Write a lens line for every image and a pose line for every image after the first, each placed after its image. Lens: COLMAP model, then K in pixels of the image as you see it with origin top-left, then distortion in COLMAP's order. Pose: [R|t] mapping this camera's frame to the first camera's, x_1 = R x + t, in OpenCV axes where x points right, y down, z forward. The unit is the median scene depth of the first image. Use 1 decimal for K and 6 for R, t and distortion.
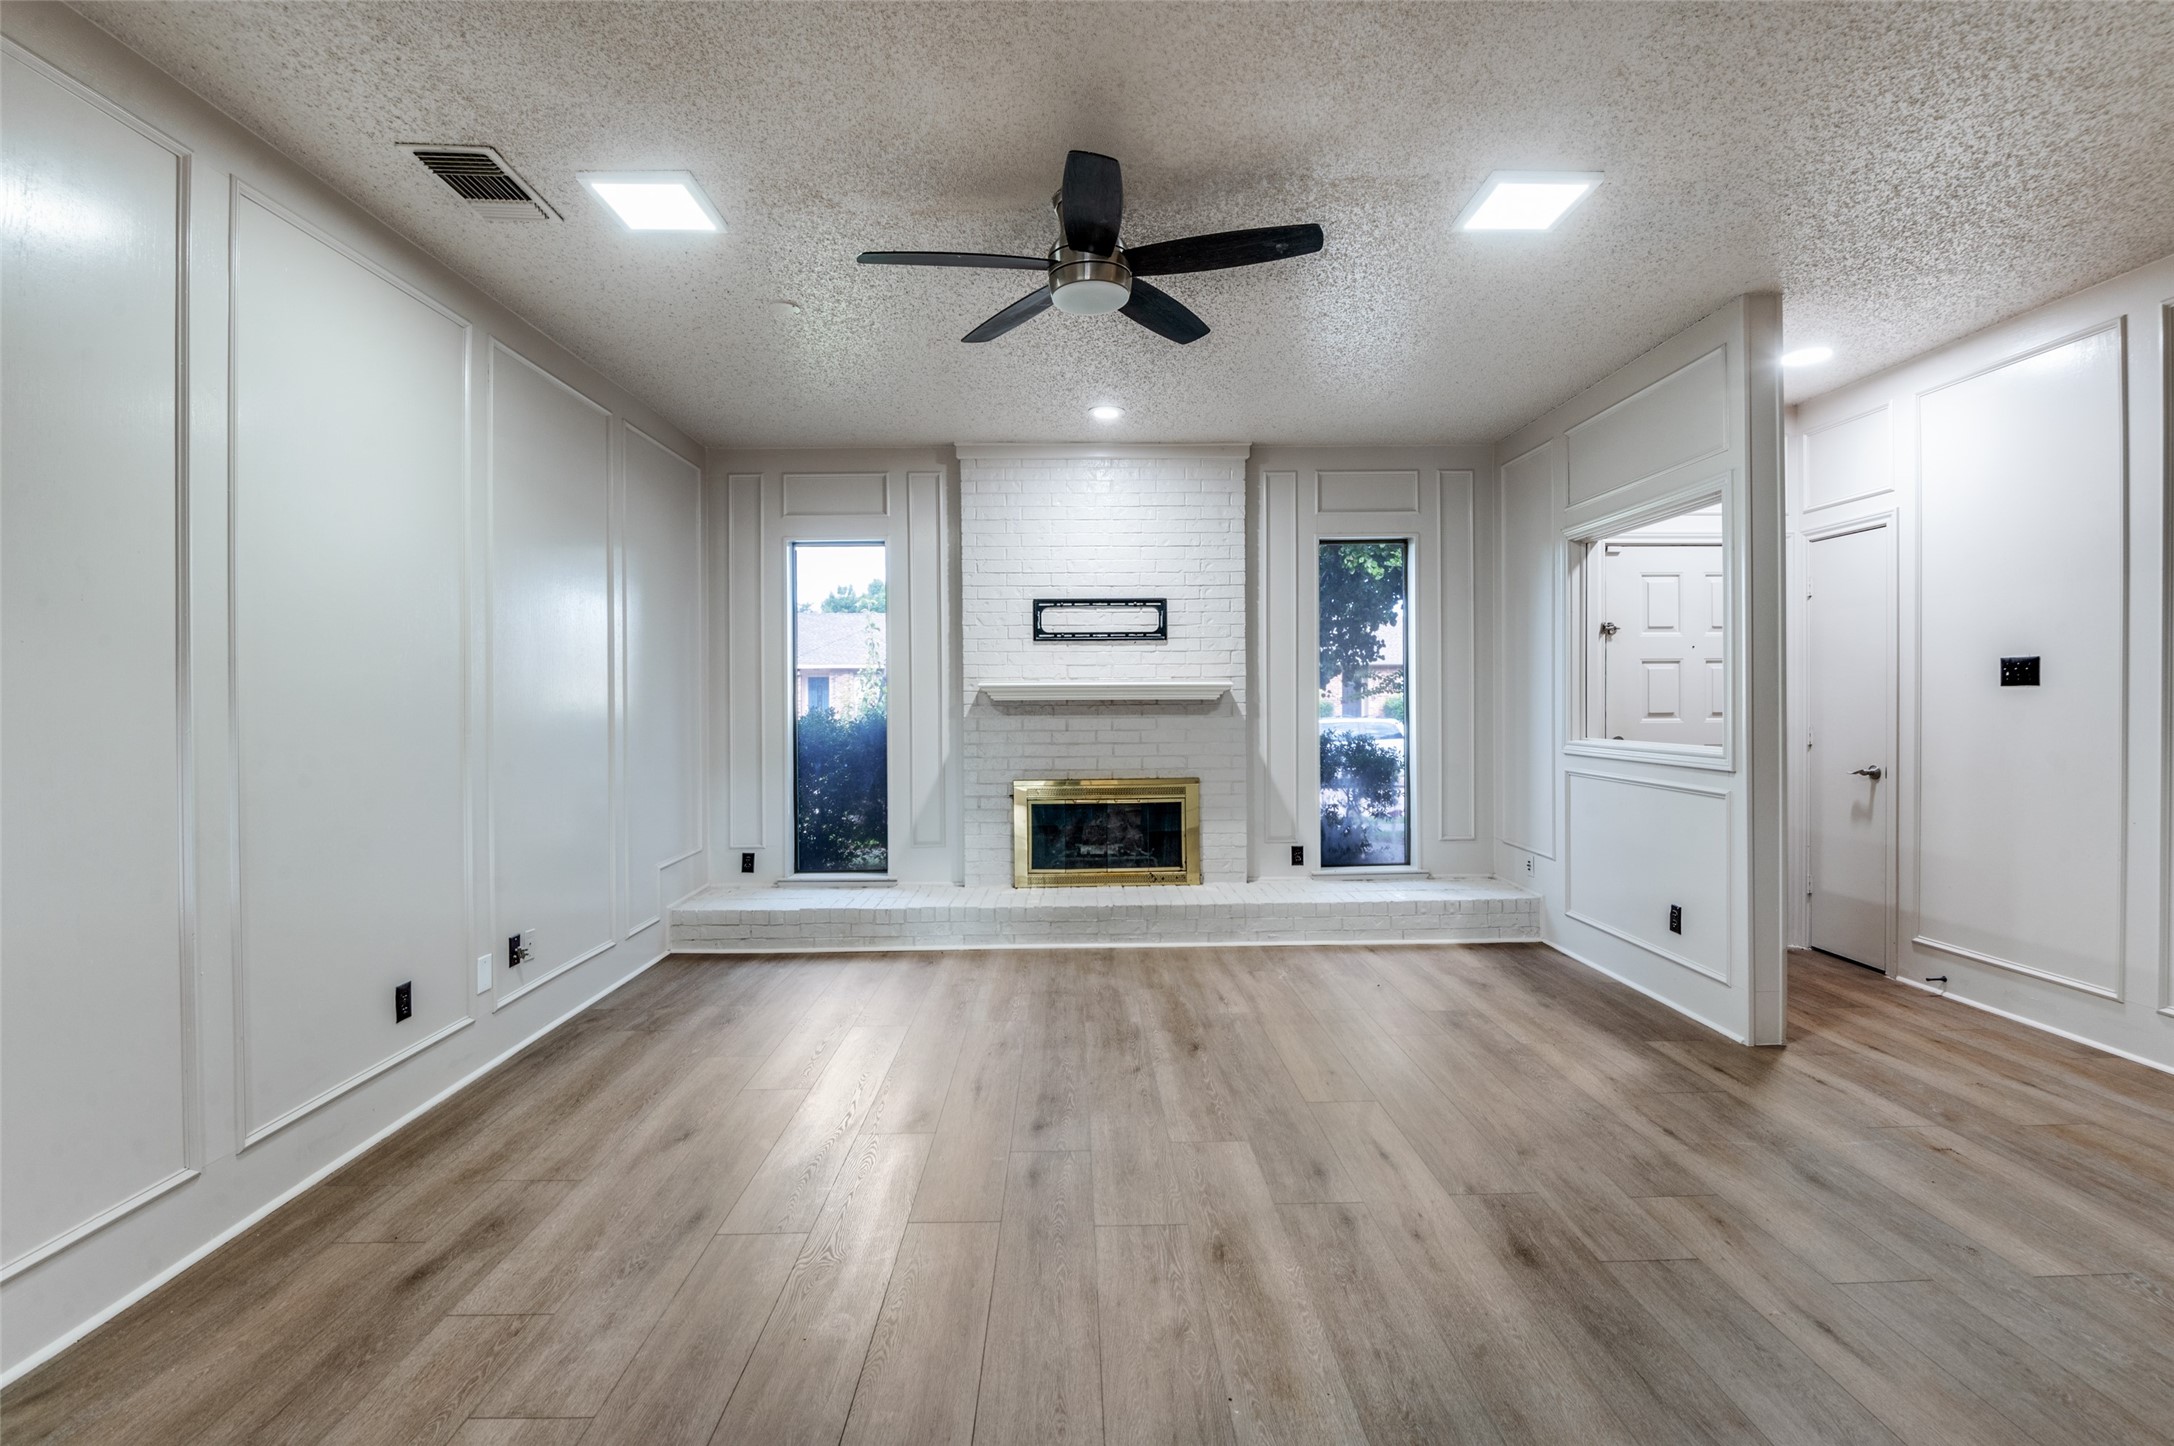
lens RADIAL K [[983.2, 0, 1094.6], [0, 983.2, 702.8], [0, 0, 1]] dist [-0.002615, -0.005481]
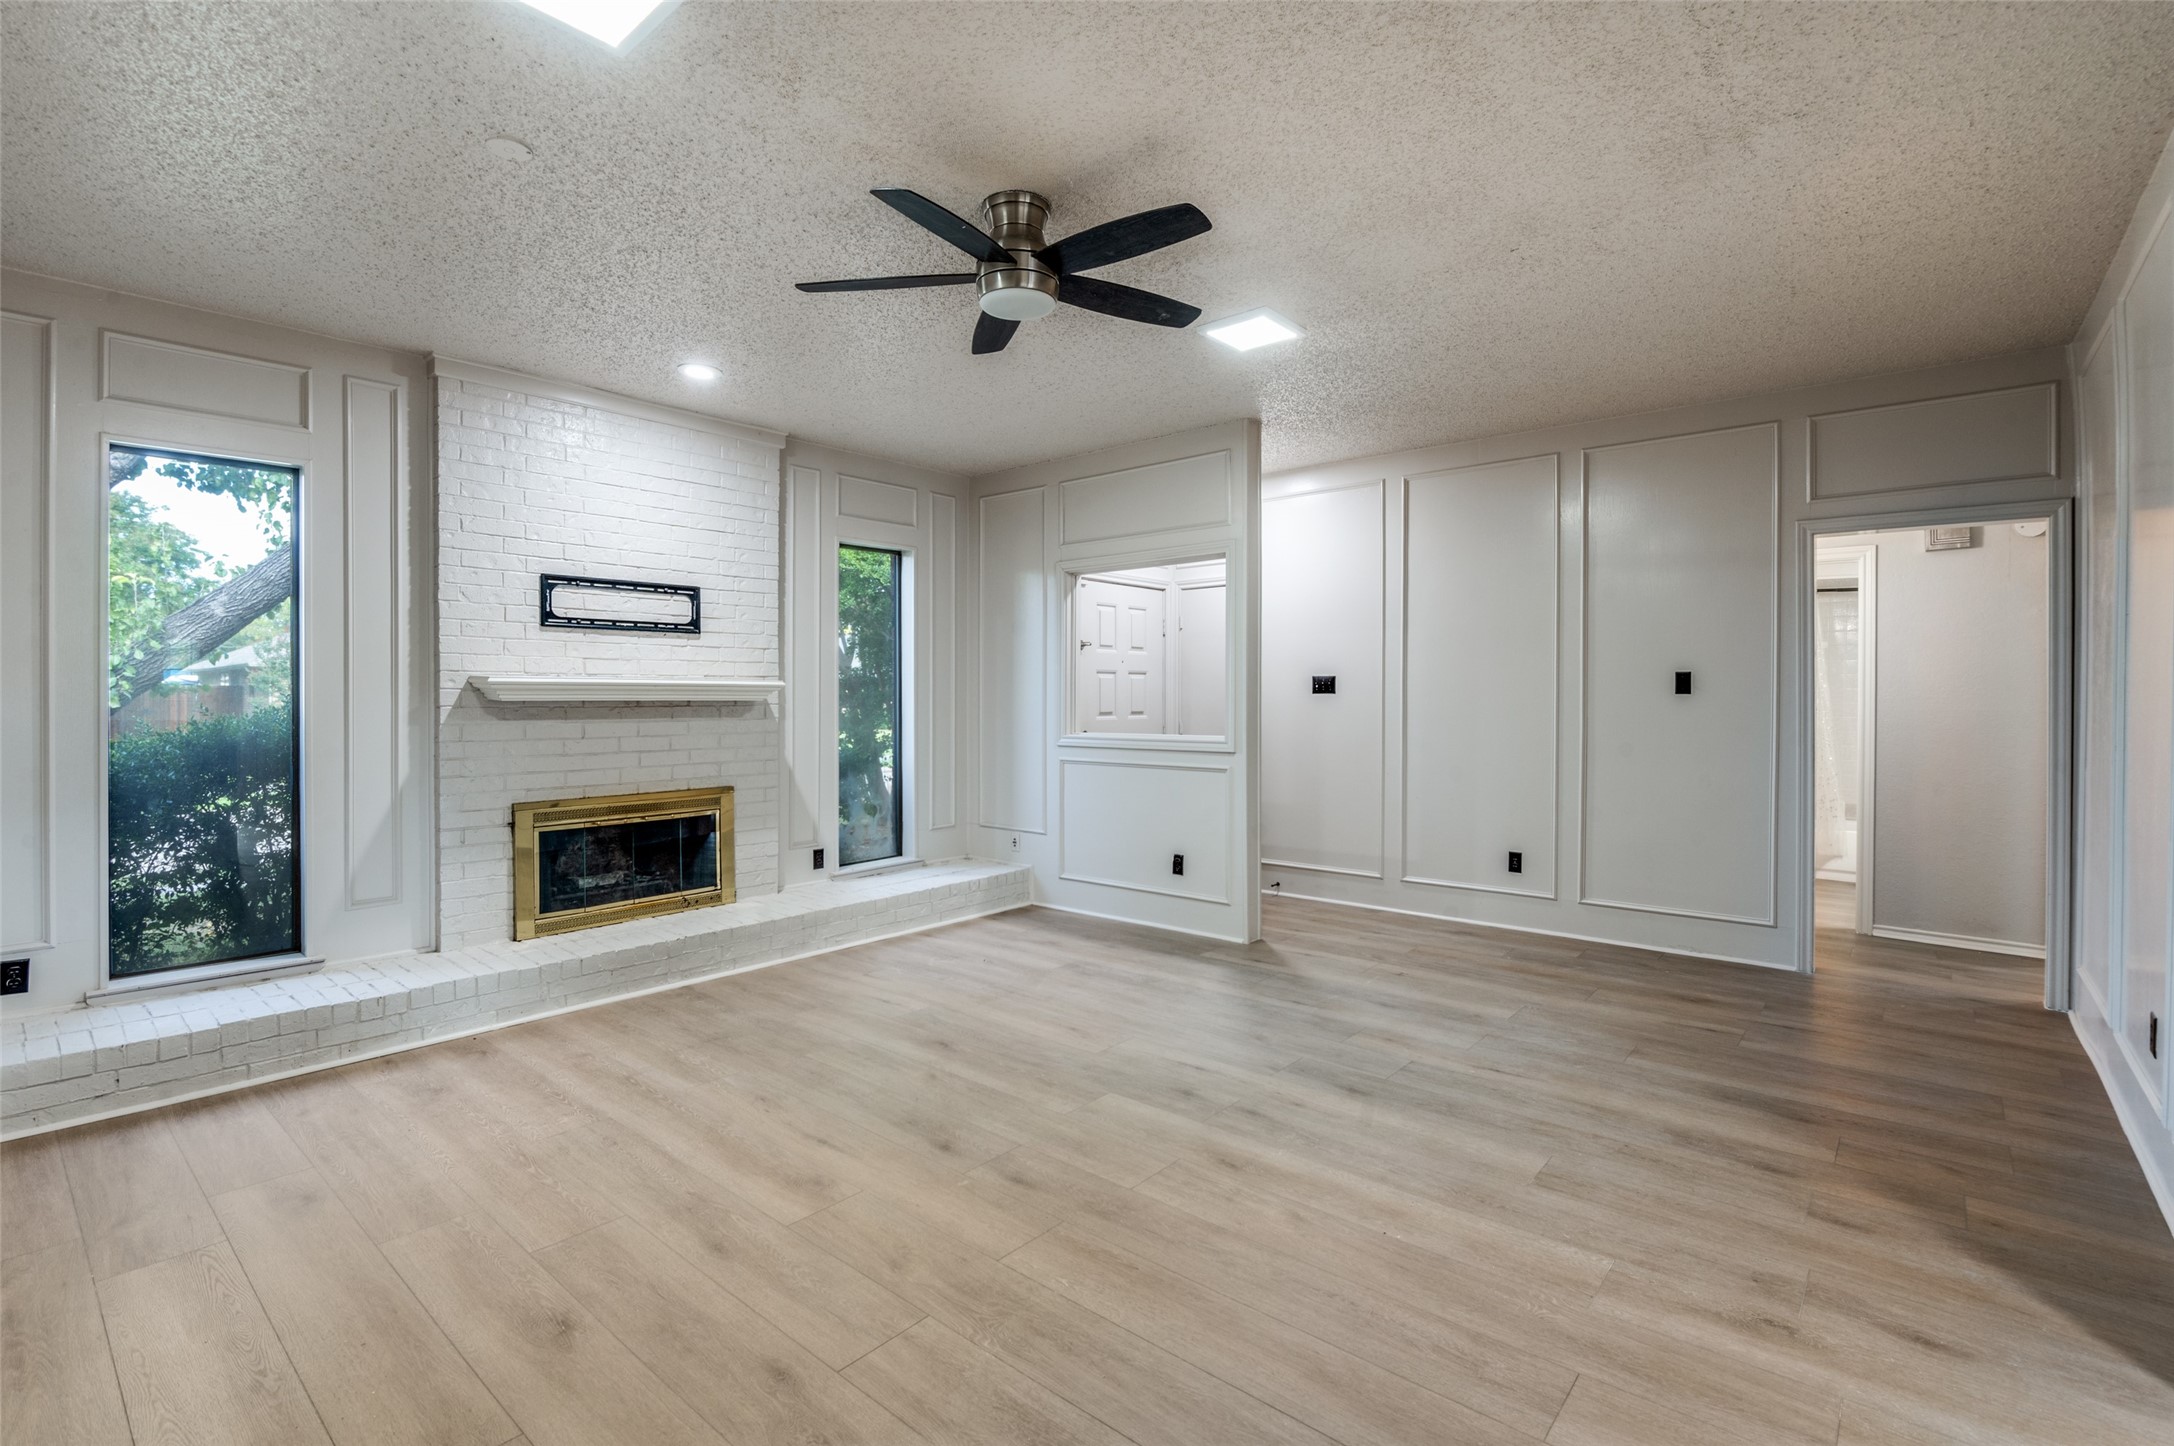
lens RADIAL K [[983.2, 0, 1098.7], [0, 983.2, 707.4], [0, 0, 1]] dist [-0.002615, -0.005481]
pose [[0.664599, -0.001297, 0.747199, -0.484290], [-0.000194, 0.999998, 0.001909, 0.001287], [-0.747200, -0.001414, 0.664597, 0.182532]]
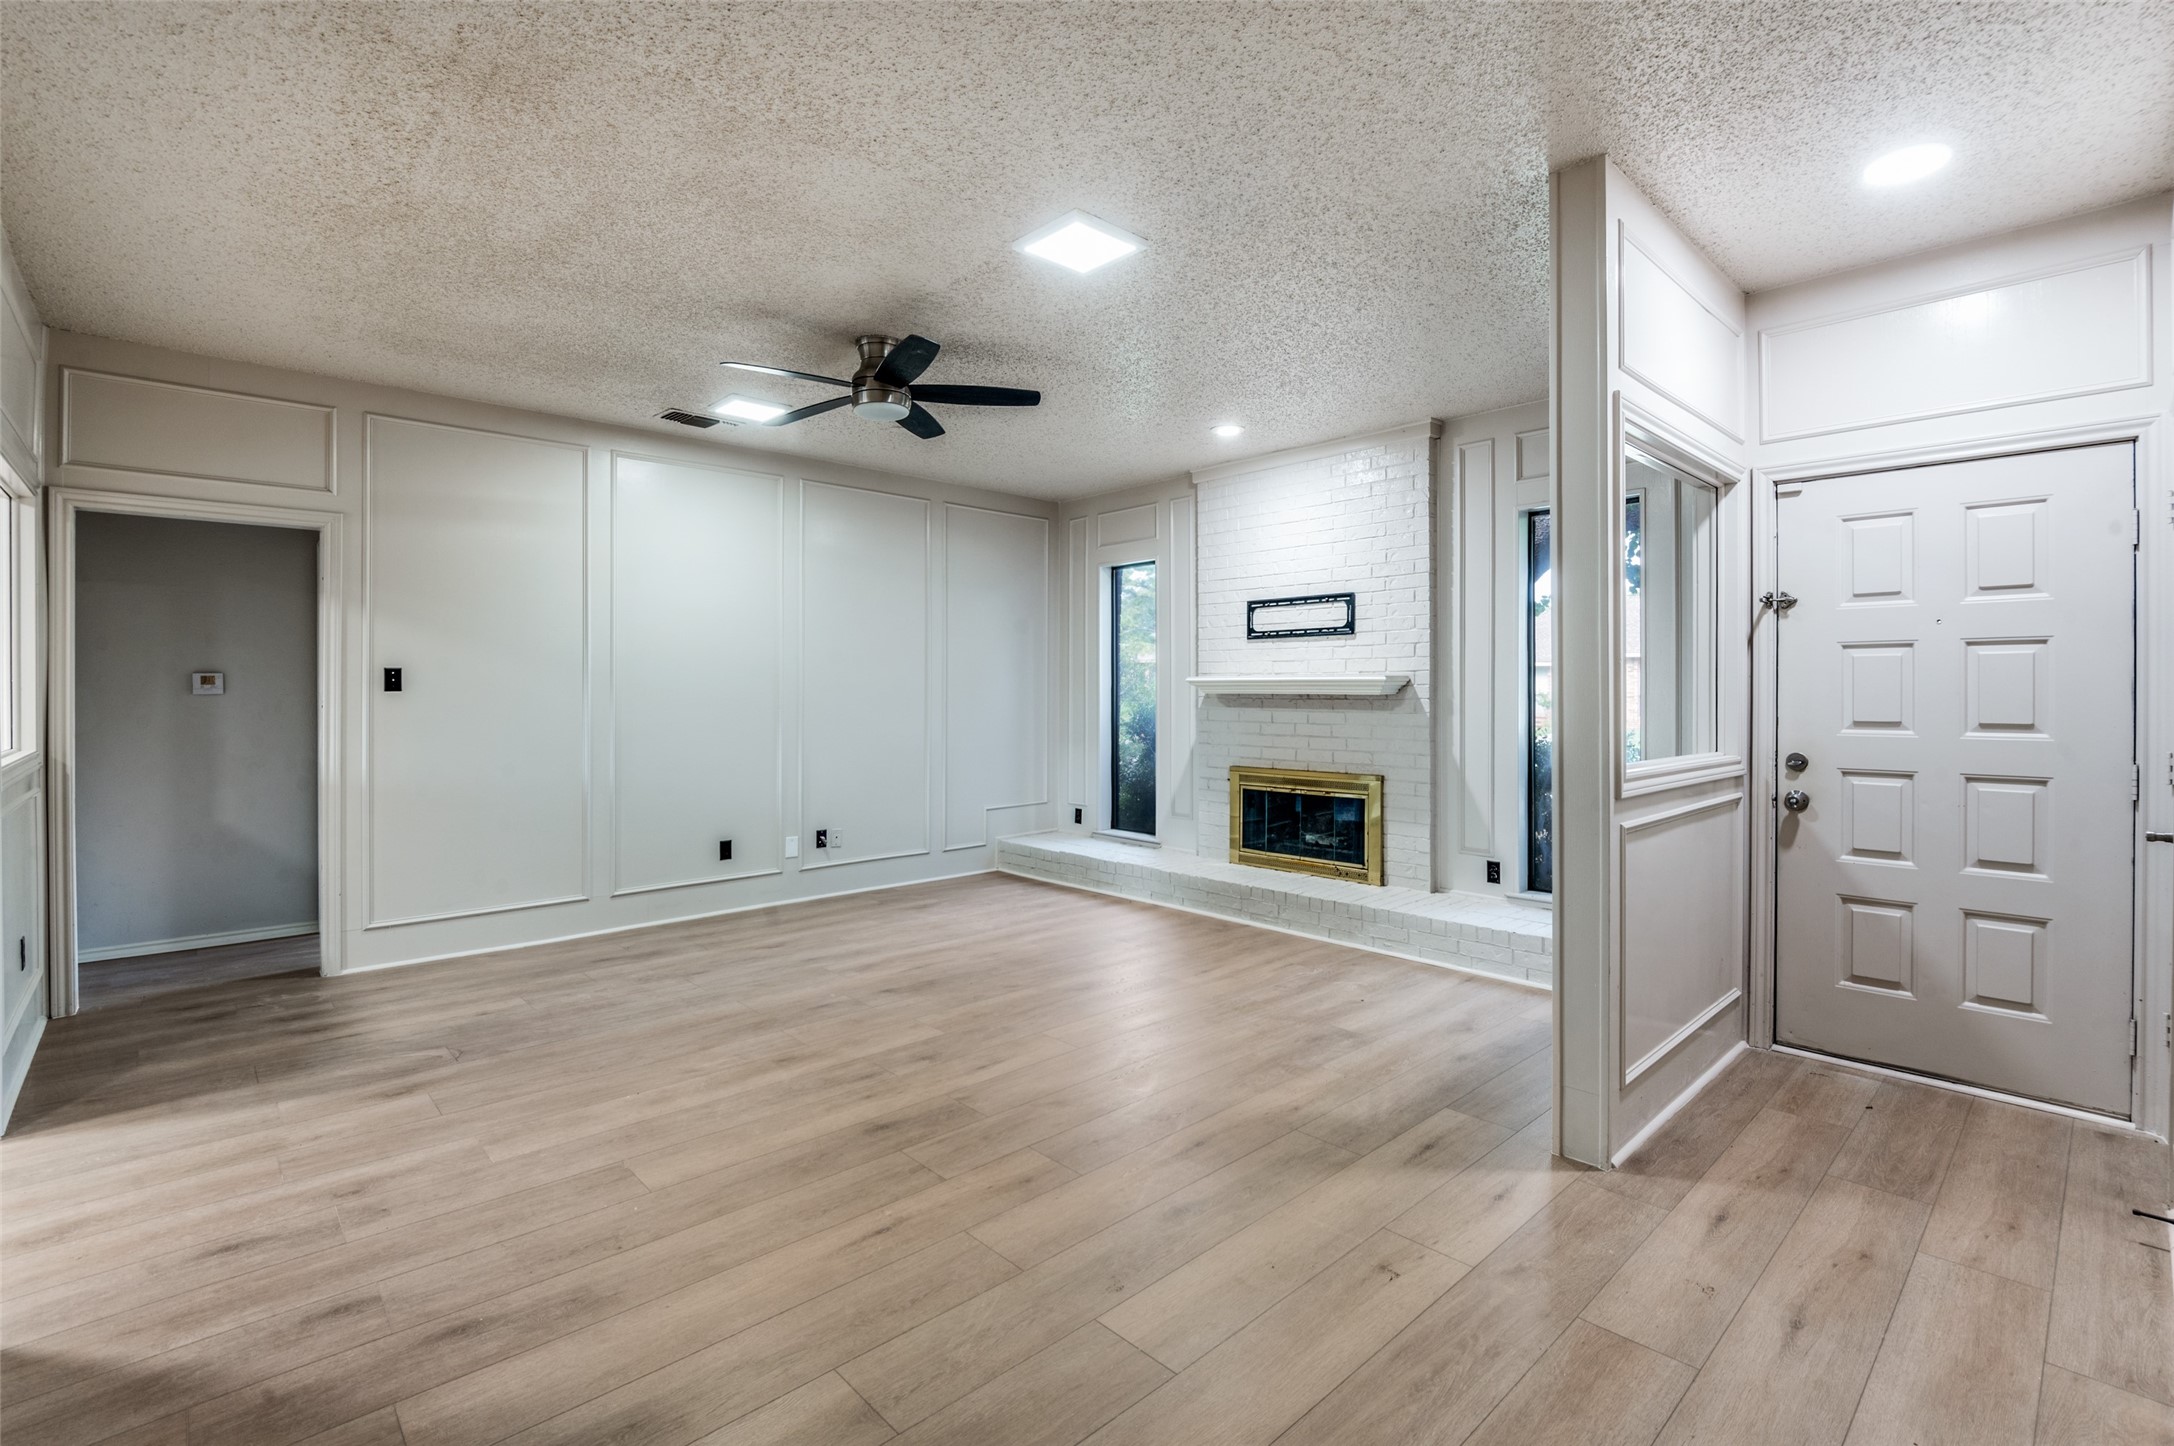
lens RADIAL K [[983.2, 0, 1094.4], [0, 983.2, 698.7], [0, 0, 1]] dist [-0.002615, -0.005481]
pose [[0.667385, 0.013599, -0.744589, 0.872674], [-0.009531, 0.999907, 0.009720, -0.008679], [0.744652, 0.000610, 0.667452, 0.192635]]
